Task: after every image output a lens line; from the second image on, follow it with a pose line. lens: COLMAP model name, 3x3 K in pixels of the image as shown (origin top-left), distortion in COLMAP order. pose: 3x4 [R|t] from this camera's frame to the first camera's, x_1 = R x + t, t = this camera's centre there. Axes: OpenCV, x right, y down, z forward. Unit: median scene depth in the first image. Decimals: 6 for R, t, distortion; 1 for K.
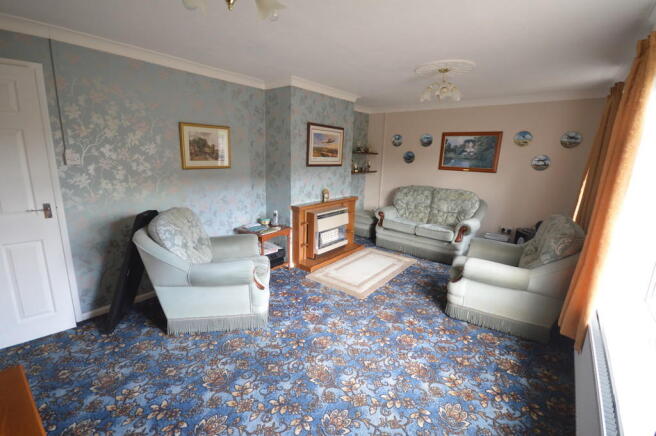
lens RADIAL K [[294.3, 0, 323.9], [0, 294.3, 218.9], [0, 0, 1]] dist [-0.001642, -0.001162]
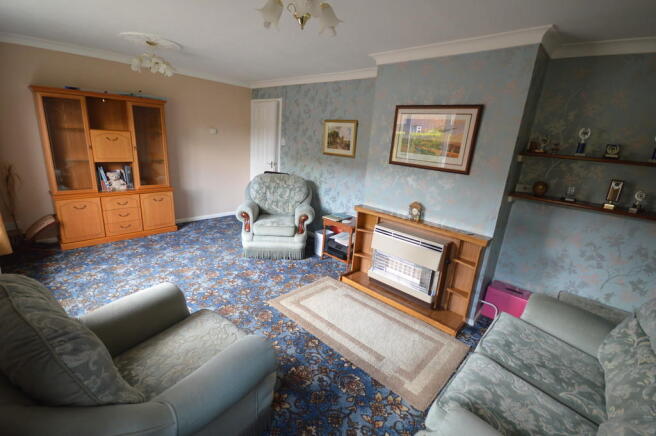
lens RADIAL K [[294.3, 0, 323.5], [0, 294.3, 219.2], [0, 0, 1]] dist [-0.001642, -0.001162]
pose [[-0.095568, 0.233686, -0.967604, 0.863611], [-0.291018, 0.923024, 0.251663, -0.217524], [0.951932, 0.305641, -0.020204, 1.041293]]
